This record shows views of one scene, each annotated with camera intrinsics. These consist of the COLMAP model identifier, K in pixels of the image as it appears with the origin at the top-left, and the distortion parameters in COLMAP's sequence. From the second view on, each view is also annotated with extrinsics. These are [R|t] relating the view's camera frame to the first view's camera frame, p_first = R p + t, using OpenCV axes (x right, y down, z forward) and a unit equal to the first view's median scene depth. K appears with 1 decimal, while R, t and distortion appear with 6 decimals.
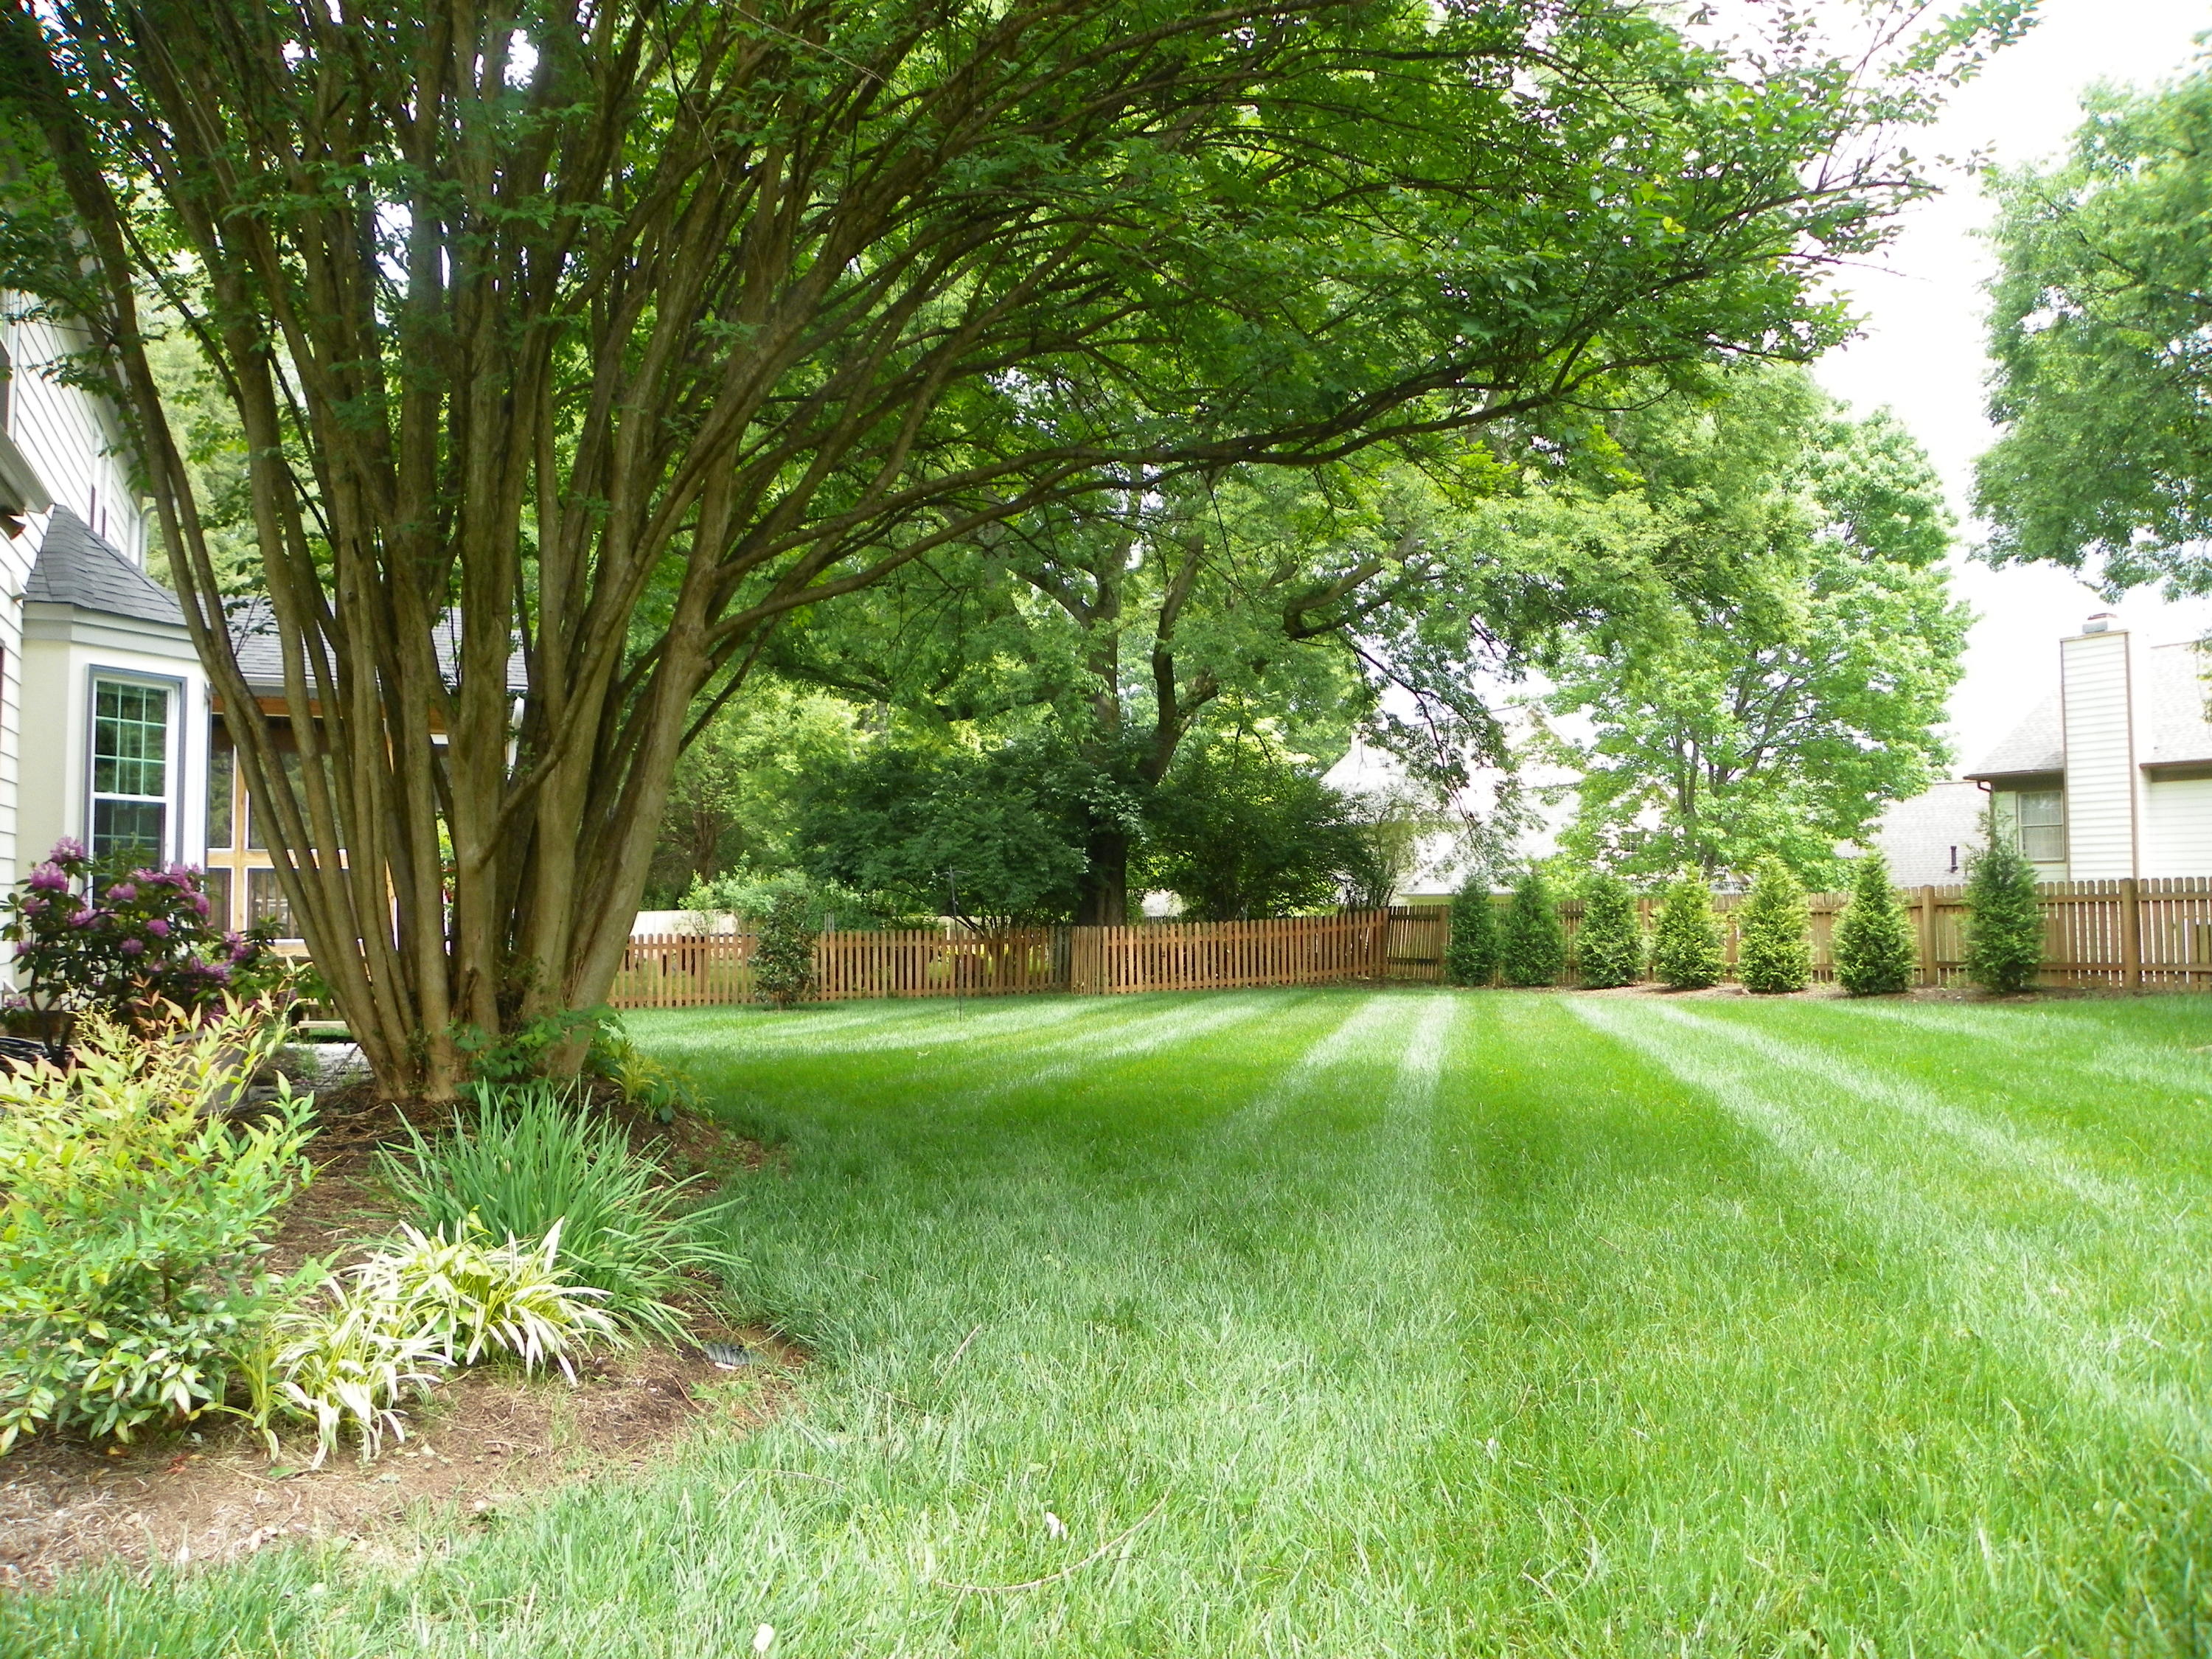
lens RADIAL K [[1669.8, 0, 1106.0], [0, 1669.8, 829.5], [0, 0, 1]] dist [-0.001010, -0.130771]
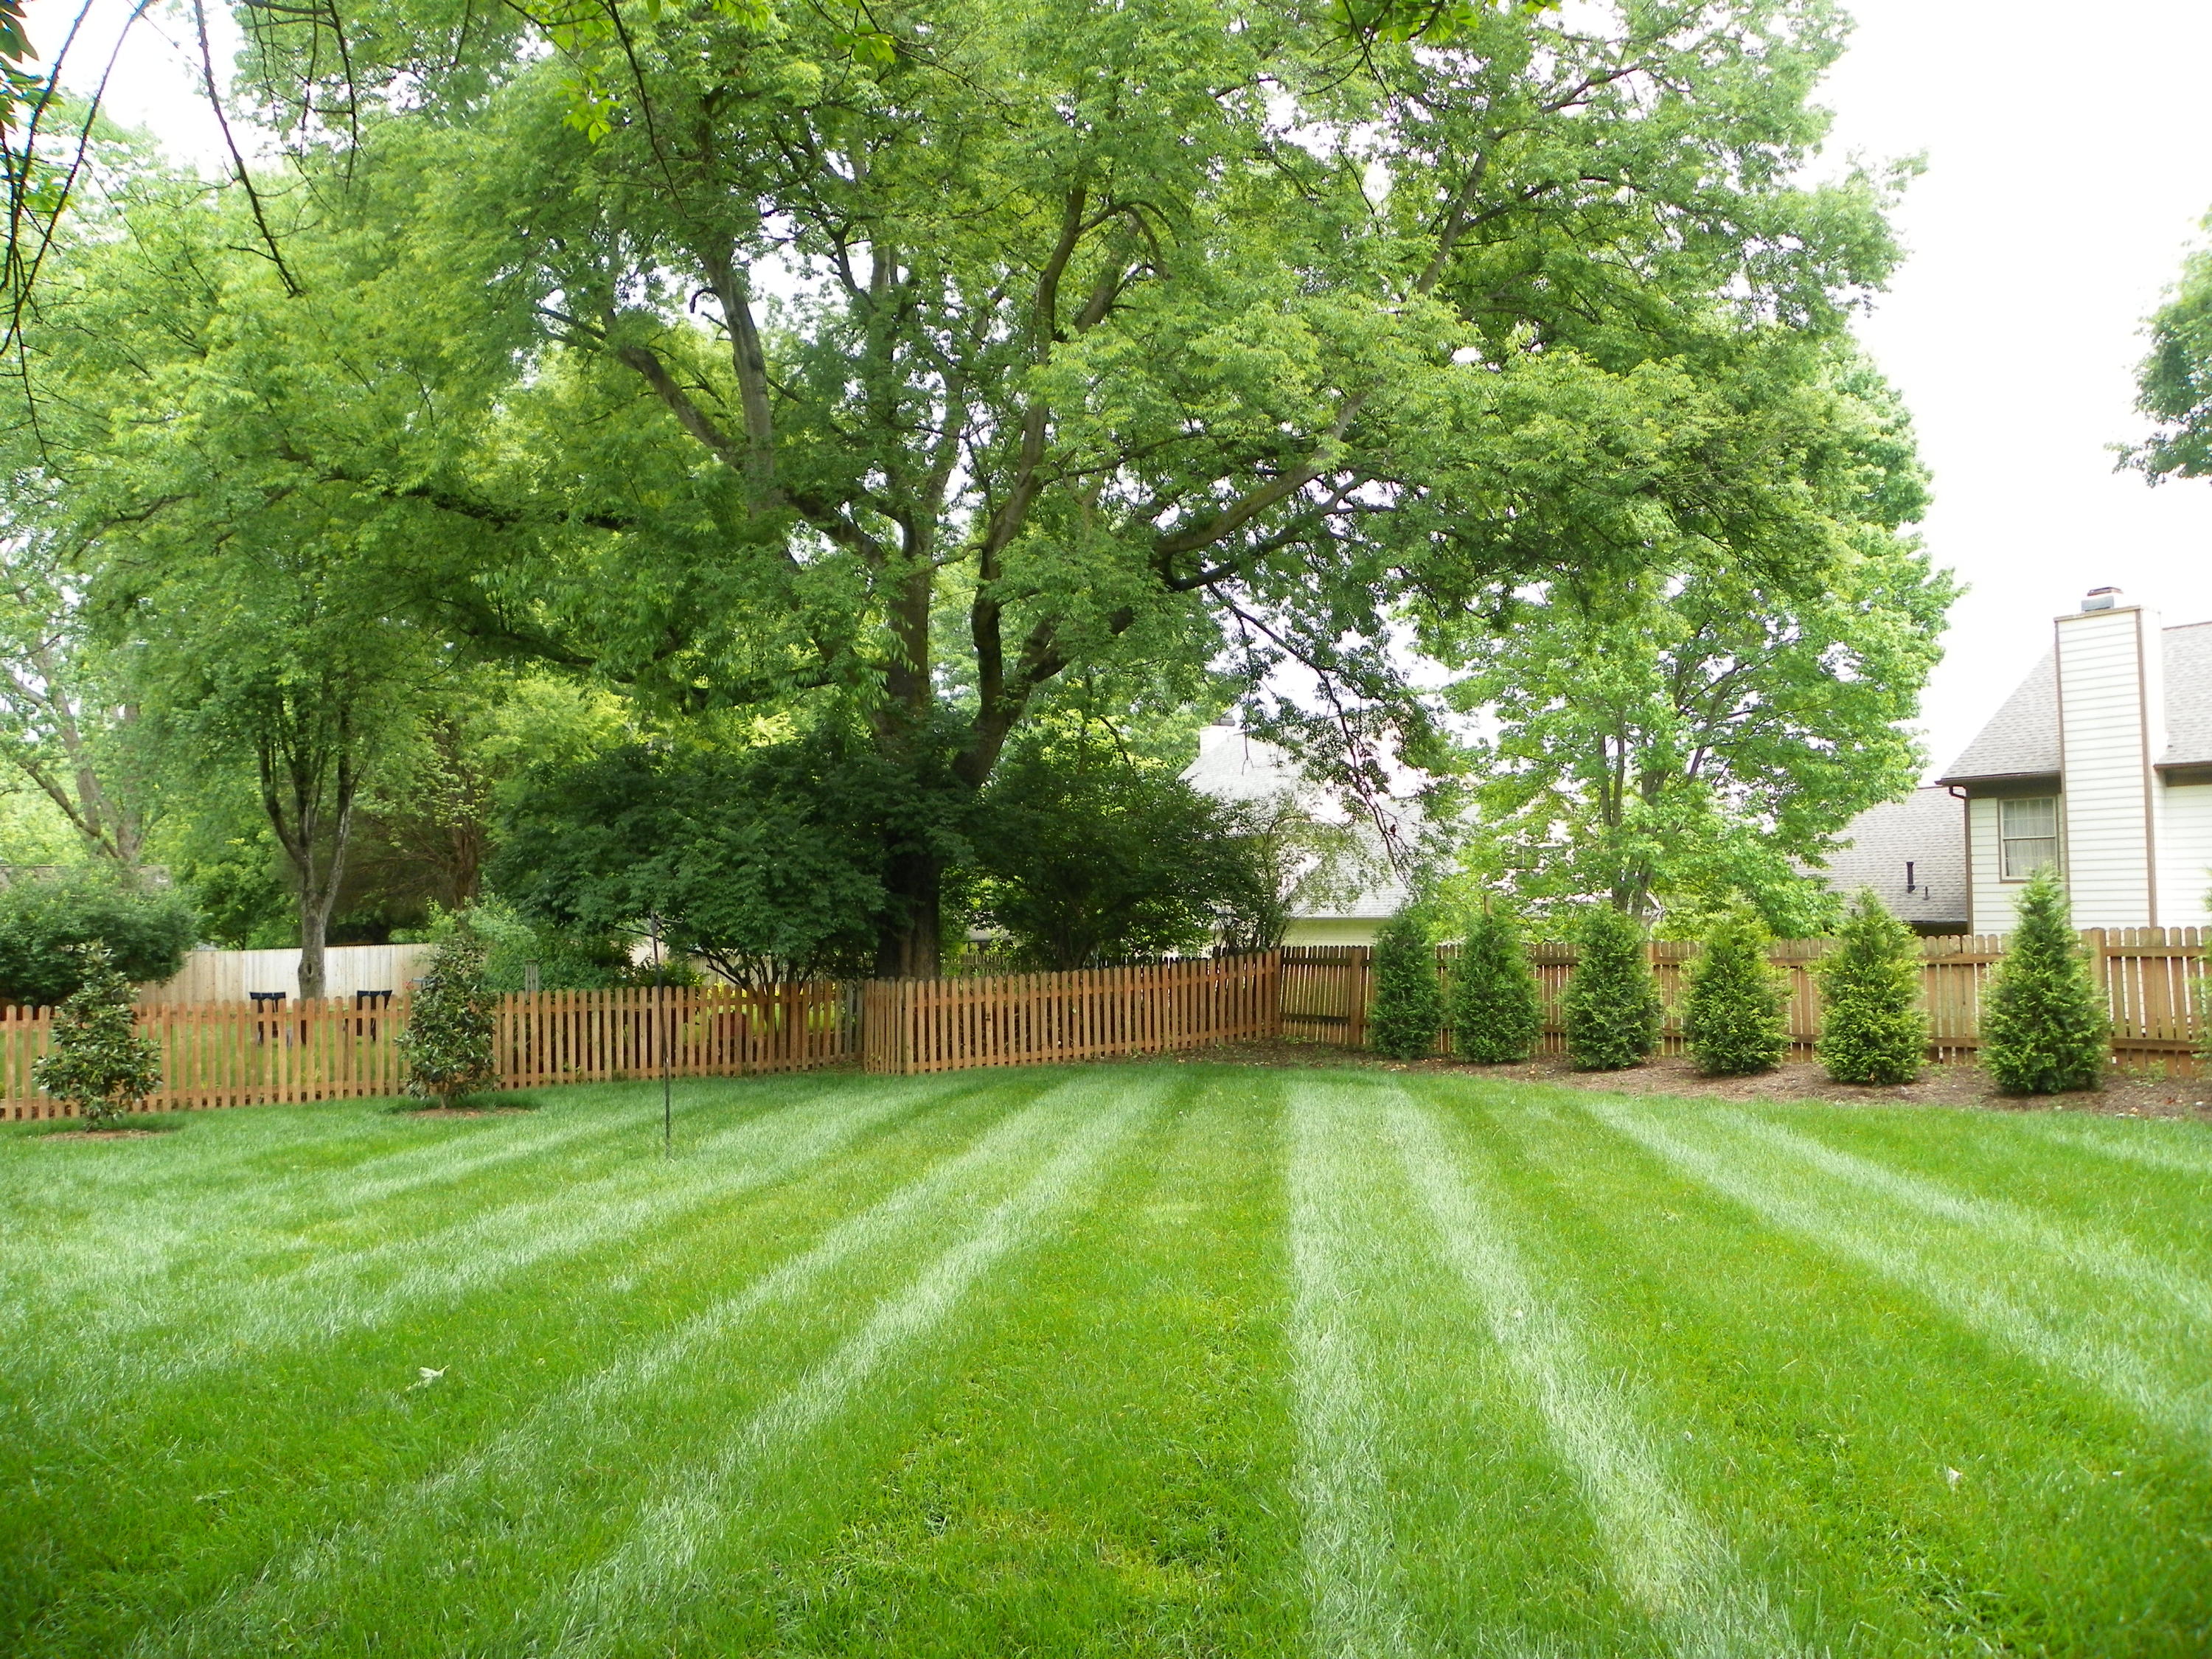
lens RADIAL K [[1669.8, 0, 1106.0], [0, 1669.8, 829.5], [0, 0, 1]] dist [-0.001010, -0.130771]
pose [[0.994486, -0.003607, 0.104803, 0.008581], [0.004476, 0.999958, -0.008056, -0.002554], [-0.104770, 0.008480, 0.994460, 0.245991]]
